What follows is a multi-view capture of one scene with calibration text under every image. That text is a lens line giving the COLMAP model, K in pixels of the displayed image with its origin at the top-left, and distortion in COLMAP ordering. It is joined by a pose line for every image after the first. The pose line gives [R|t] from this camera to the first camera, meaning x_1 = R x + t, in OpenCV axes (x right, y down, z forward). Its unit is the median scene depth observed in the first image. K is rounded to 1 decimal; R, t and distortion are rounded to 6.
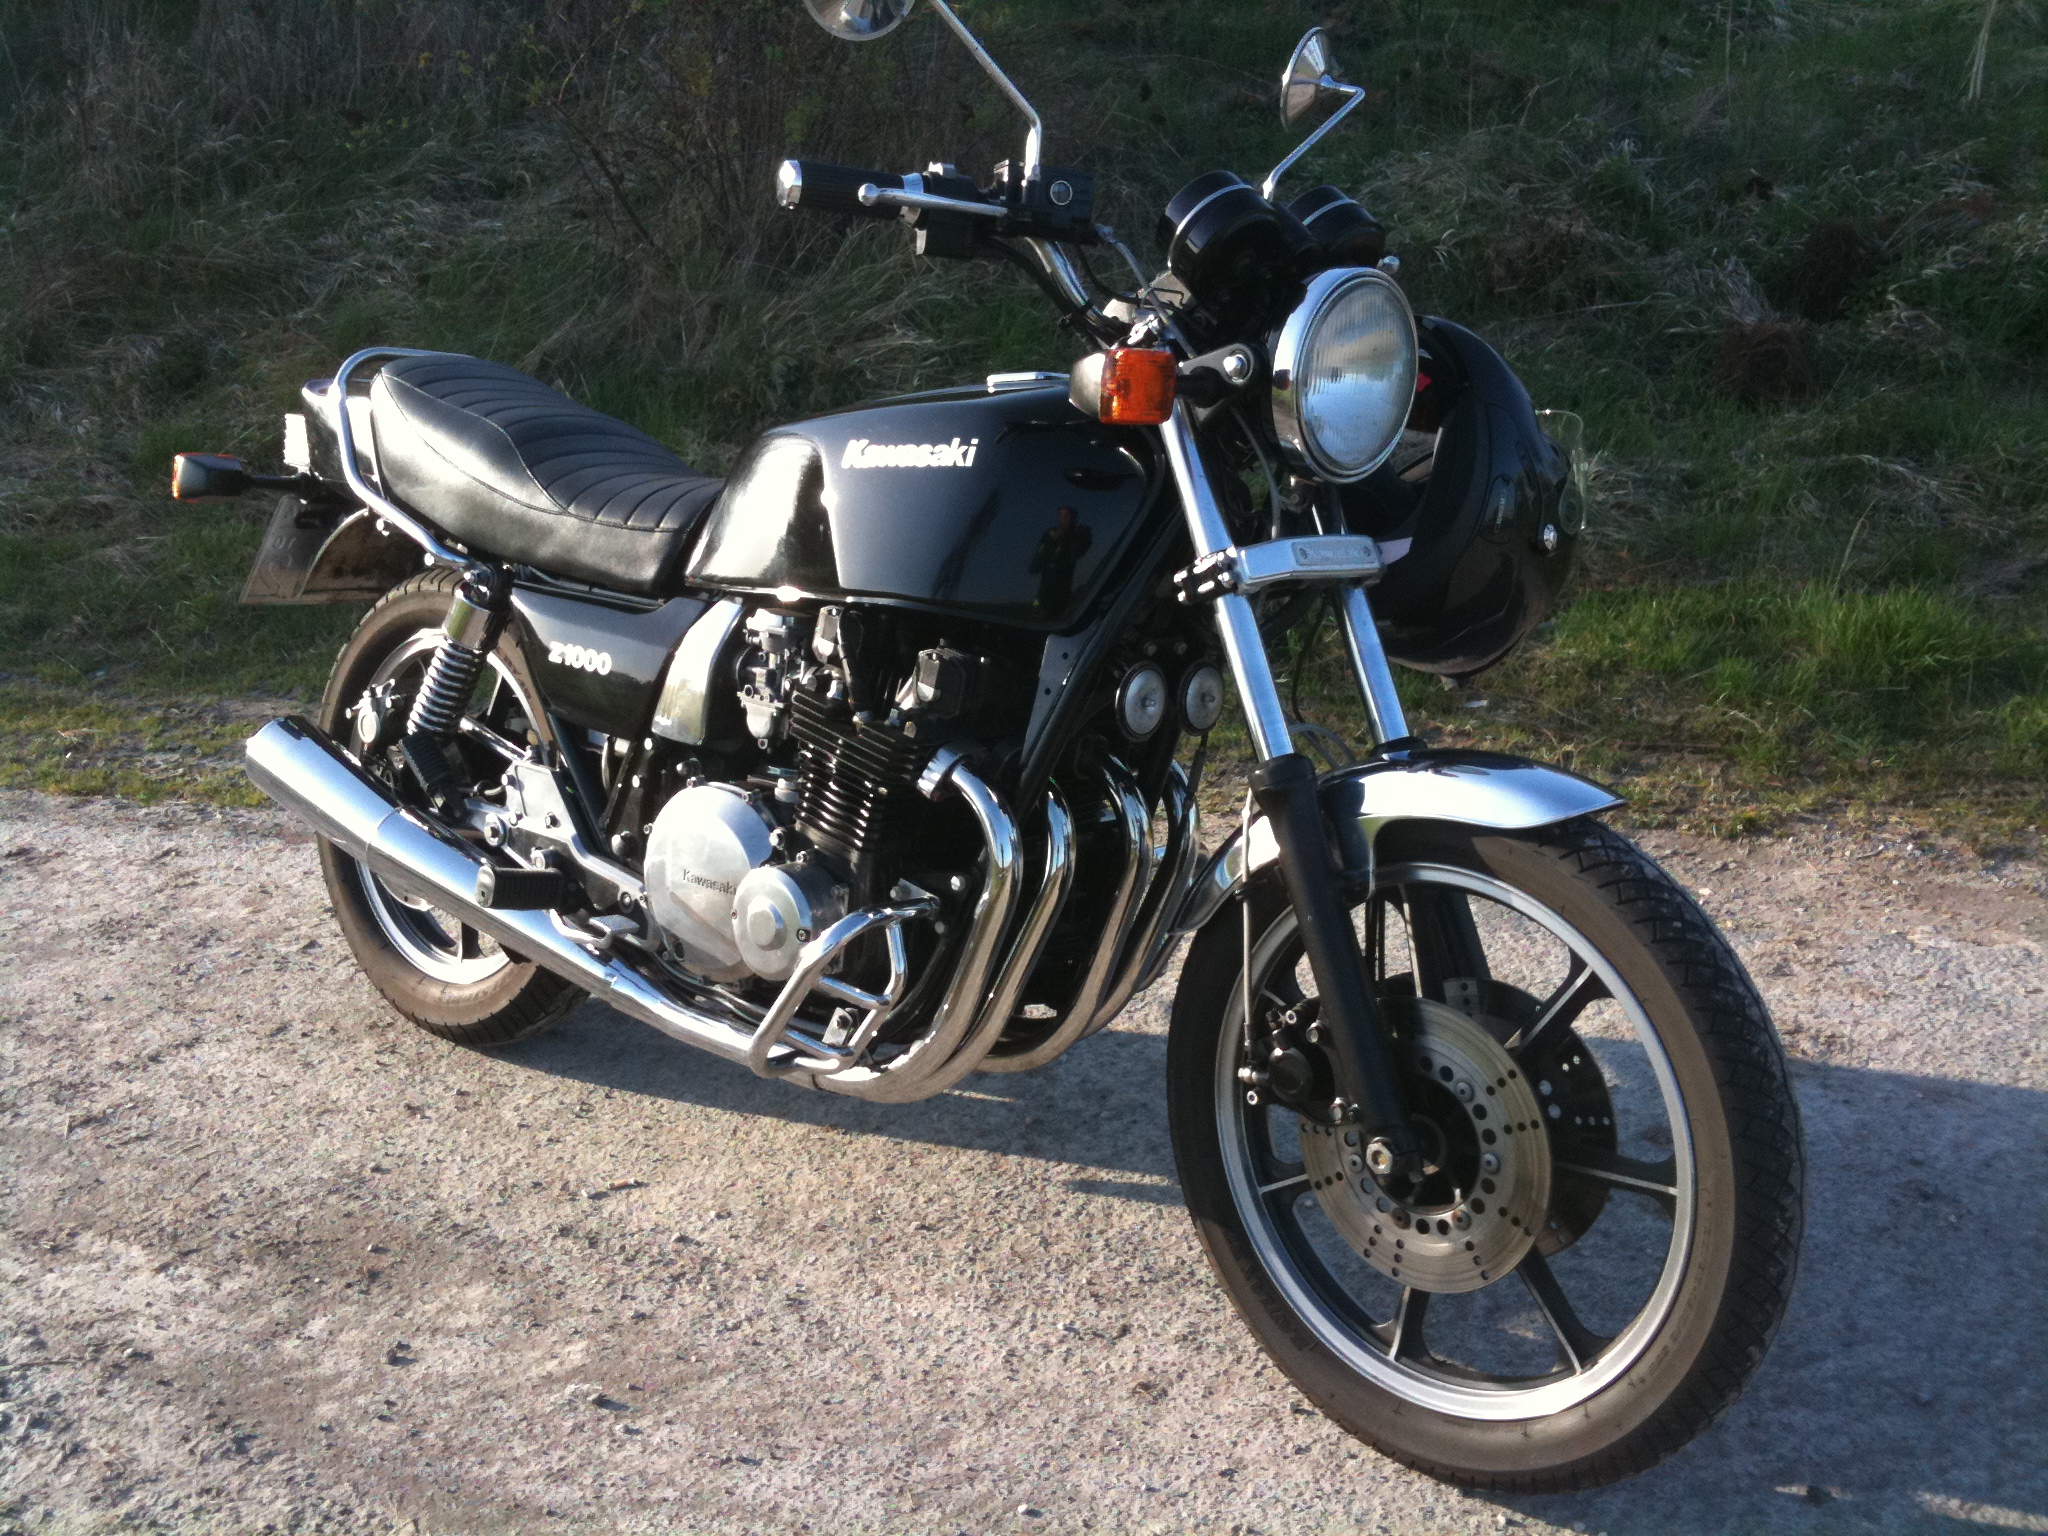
lens RADIAL K [[2177.8, 0, 1024.0], [0, 2177.8, 768.0], [0, 0, 1]] dist [0.175805, -0.507977]
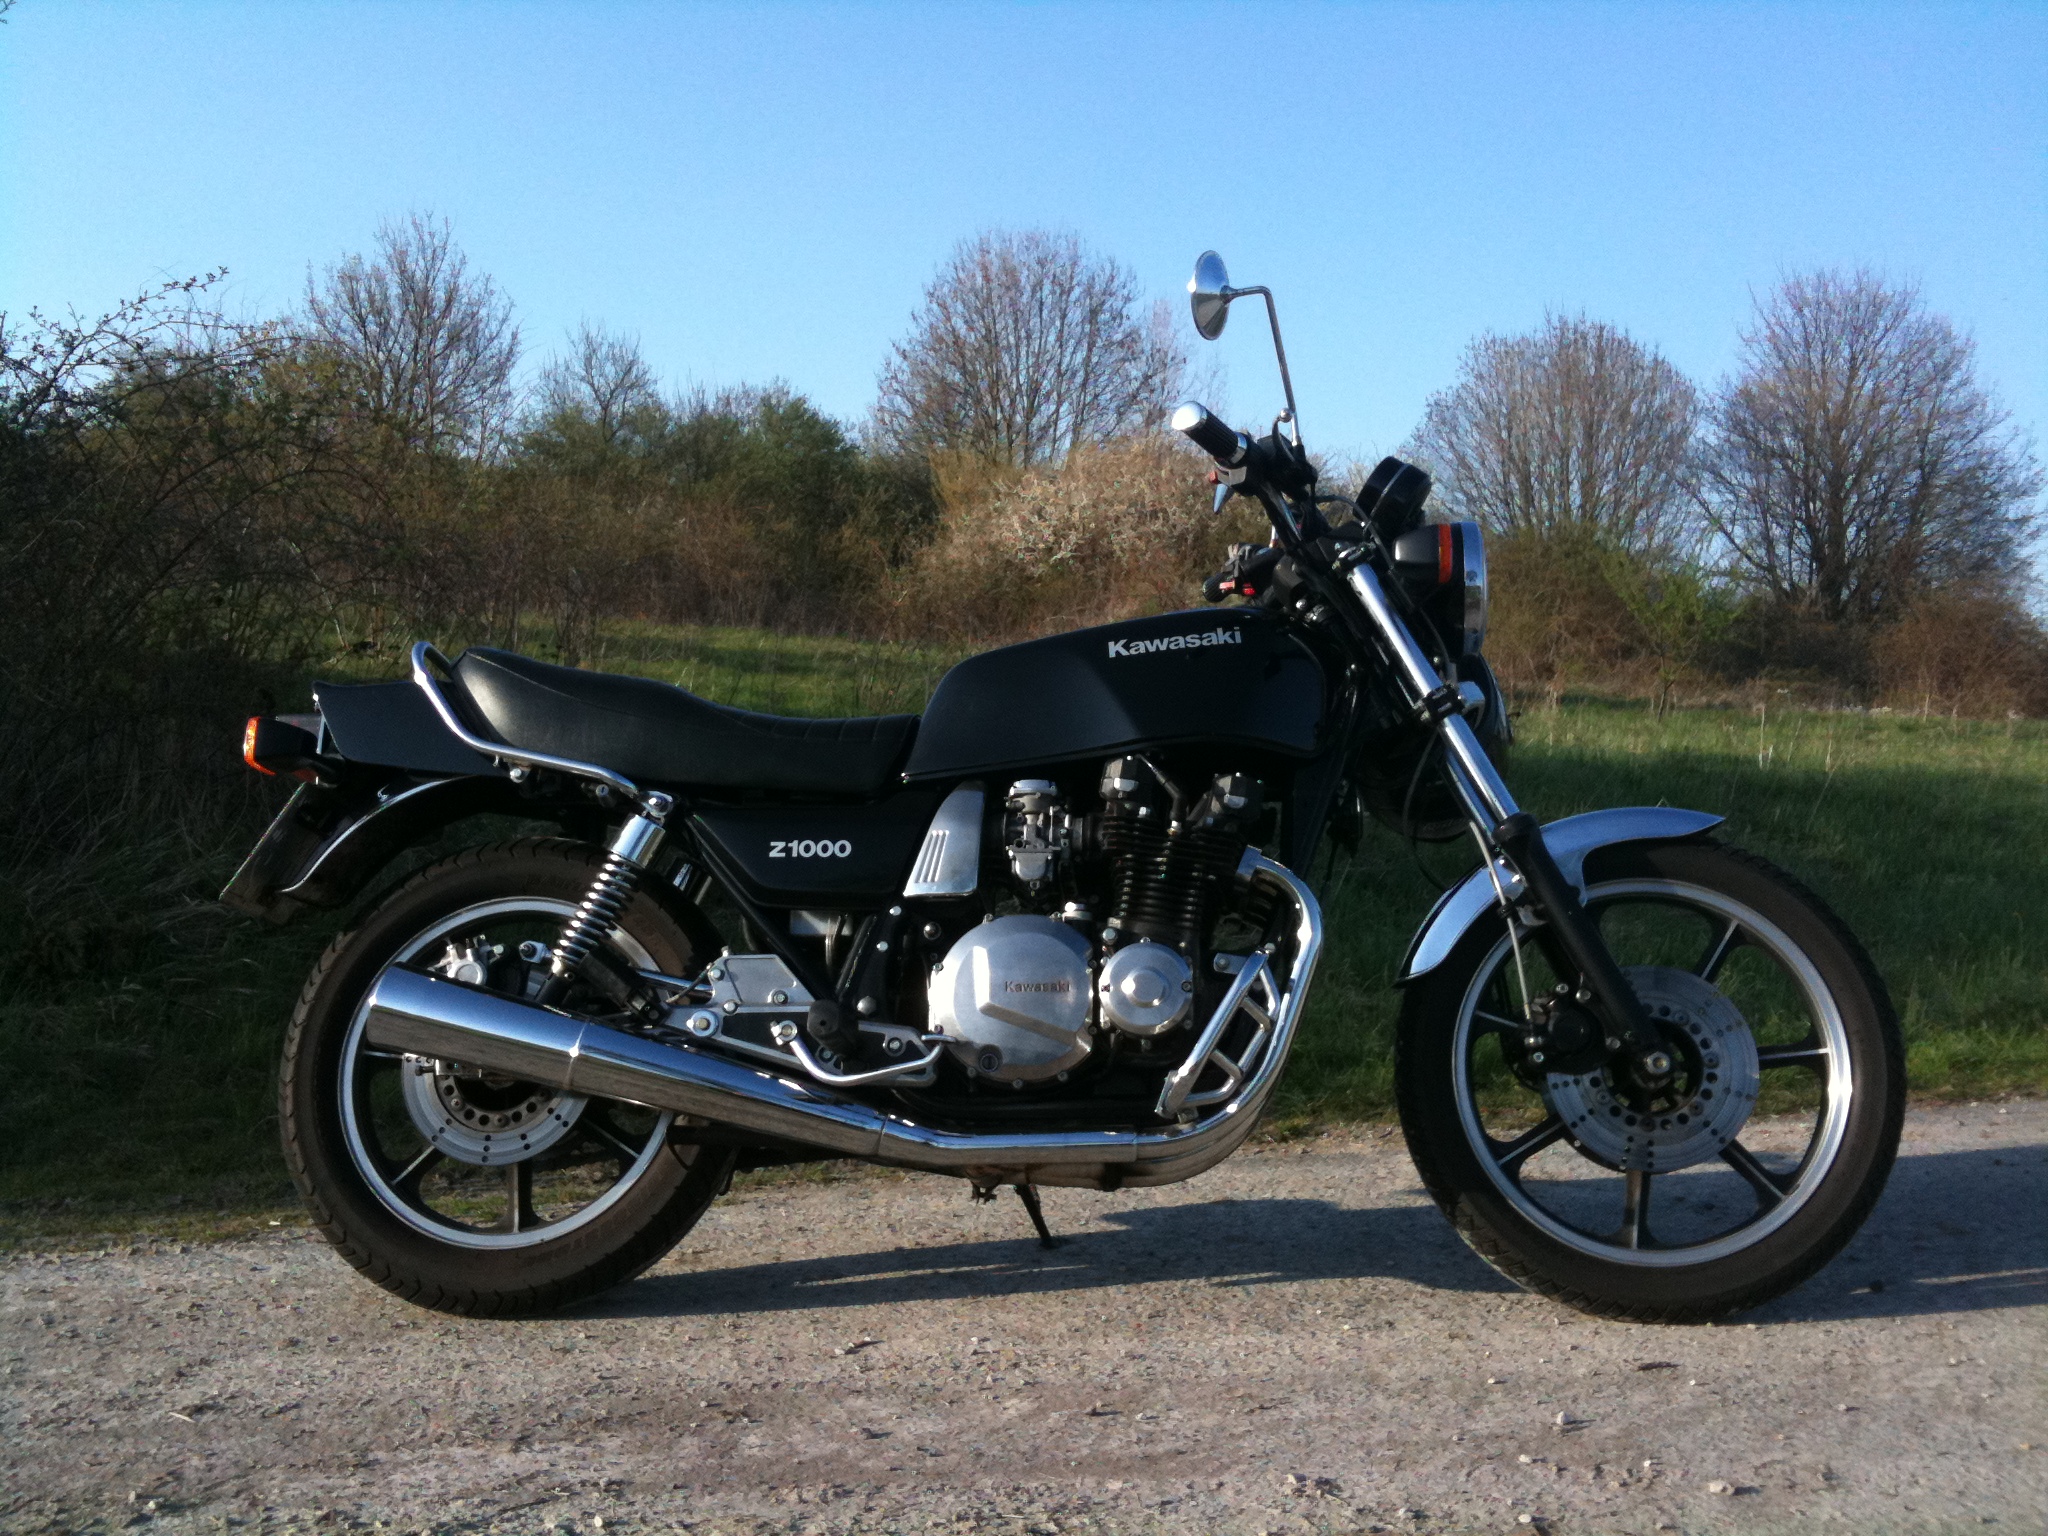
lens RADIAL K [[2176.1, 0, 1001.0], [0, 2176.1, 723.2], [0, 0, 1]] dist [0.198028, -0.563471]
pose [[0.794064, 0.078920, 0.602689, -0.889837], [0.166616, 0.925295, -0.340687, 0.325746], [-0.584552, 0.370945, 0.721595, 0.097672]]
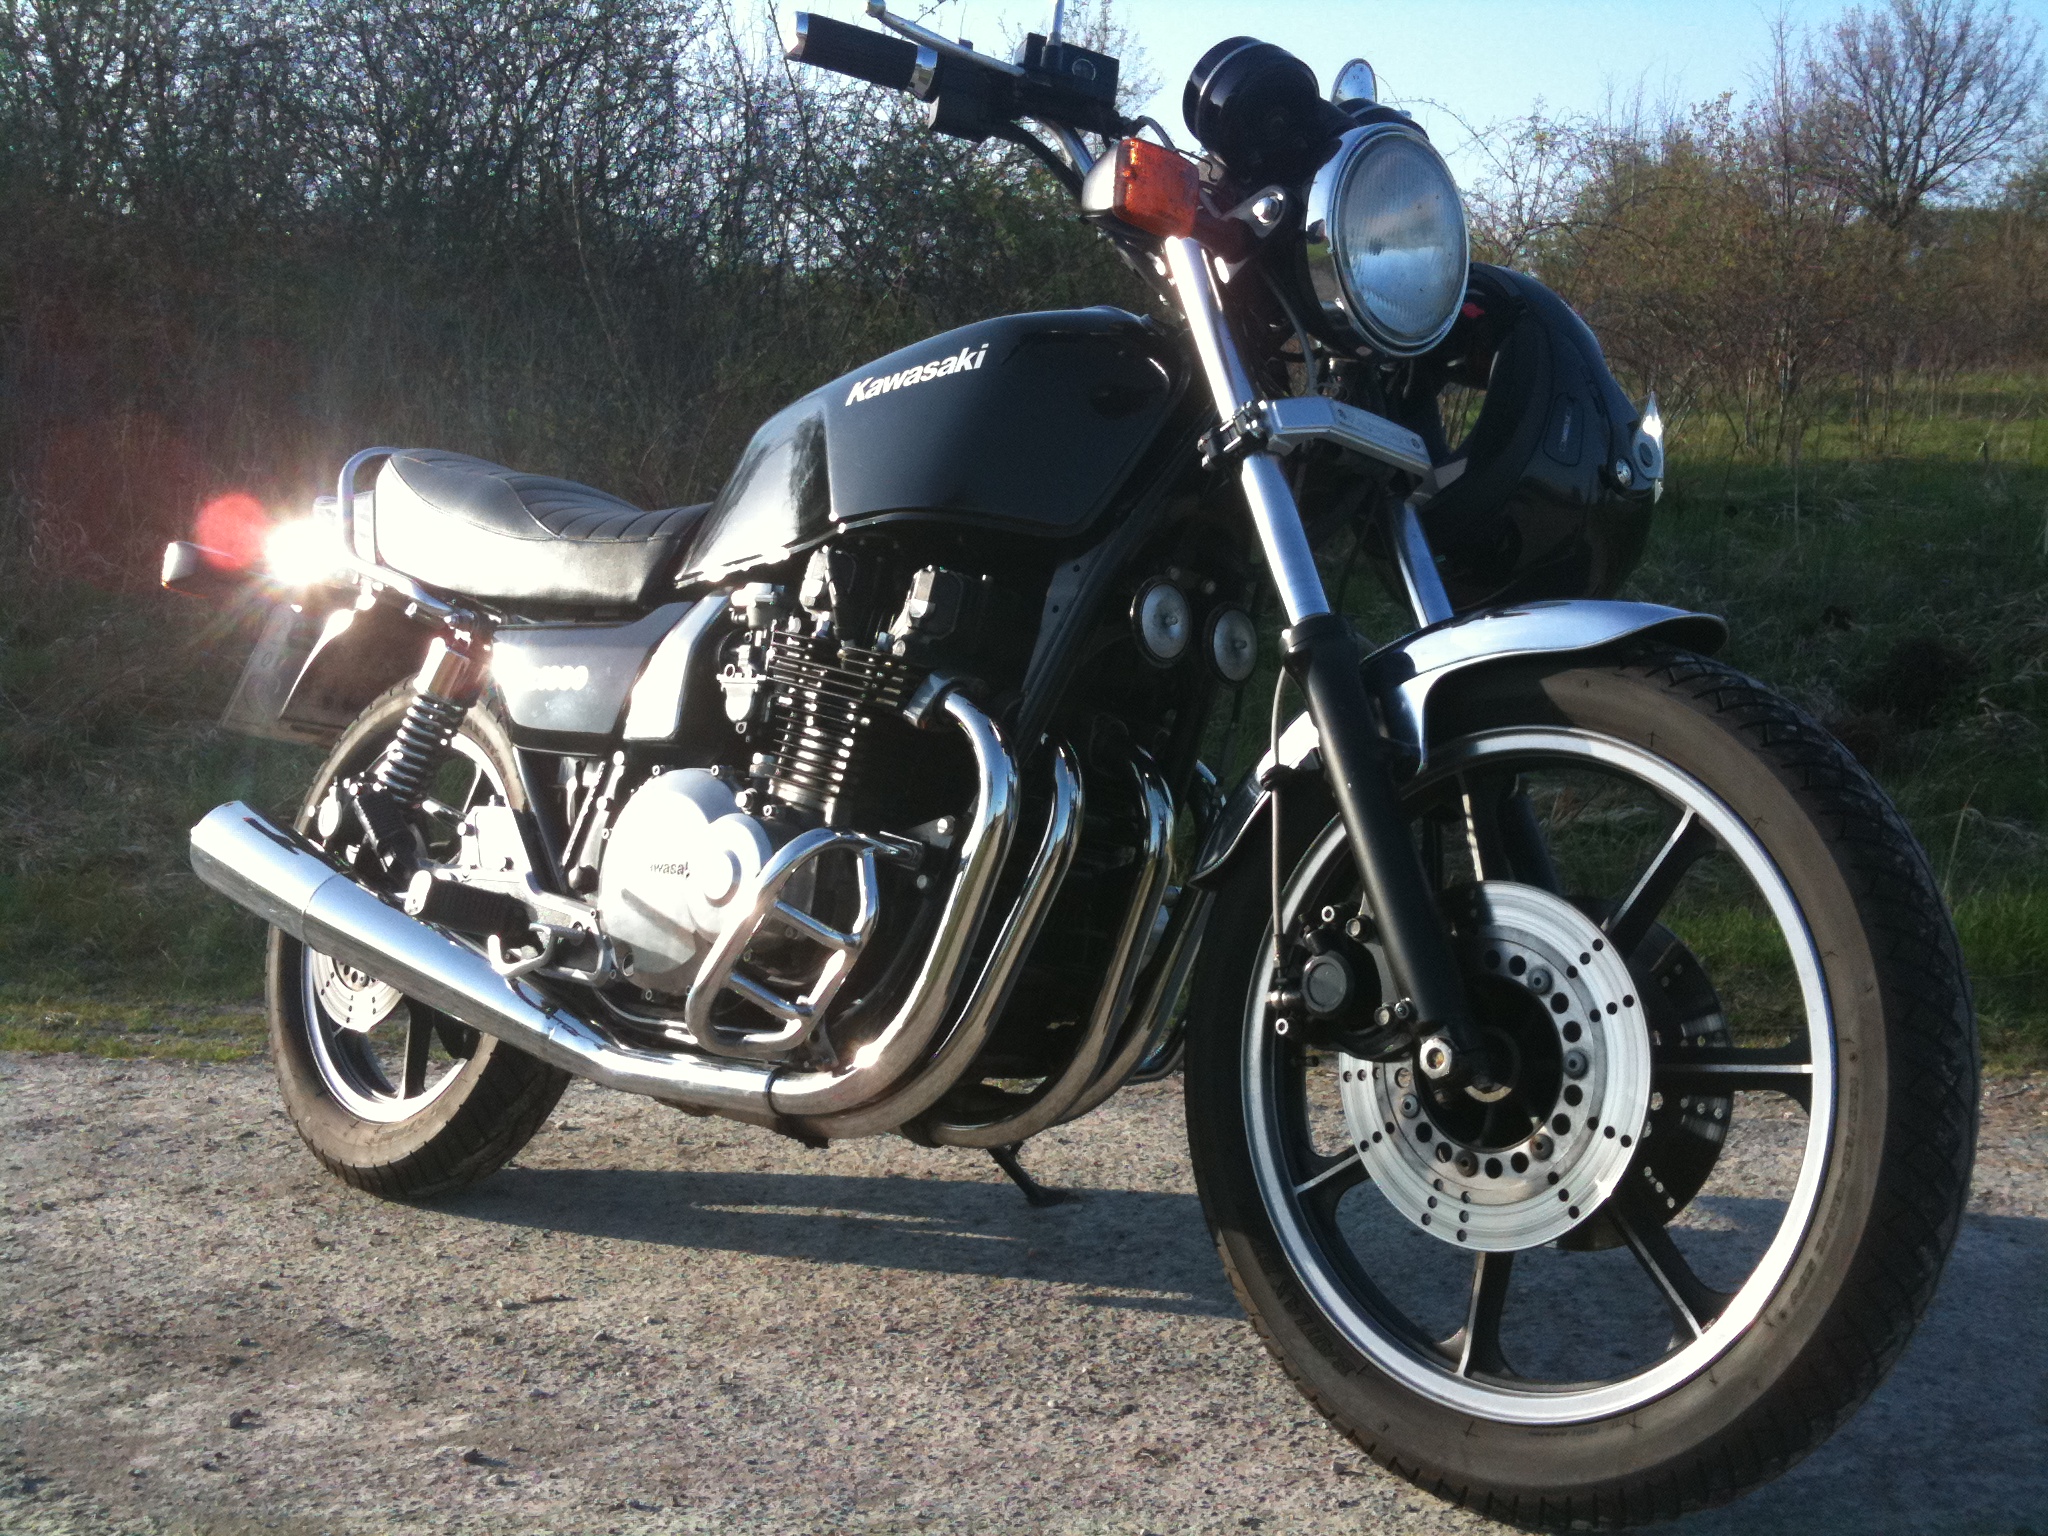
lens RADIAL K [[2191.4, 0, 1013.9], [0, 2191.4, 740.1], [0, 0, 1]] dist [0.136311, -0.376039]
pose [[0.998606, 0.026641, -0.045562, 0.033016], [-0.038857, 0.955302, -0.293066, 0.255404], [0.035718, 0.294428, 0.955006, 0.150998]]
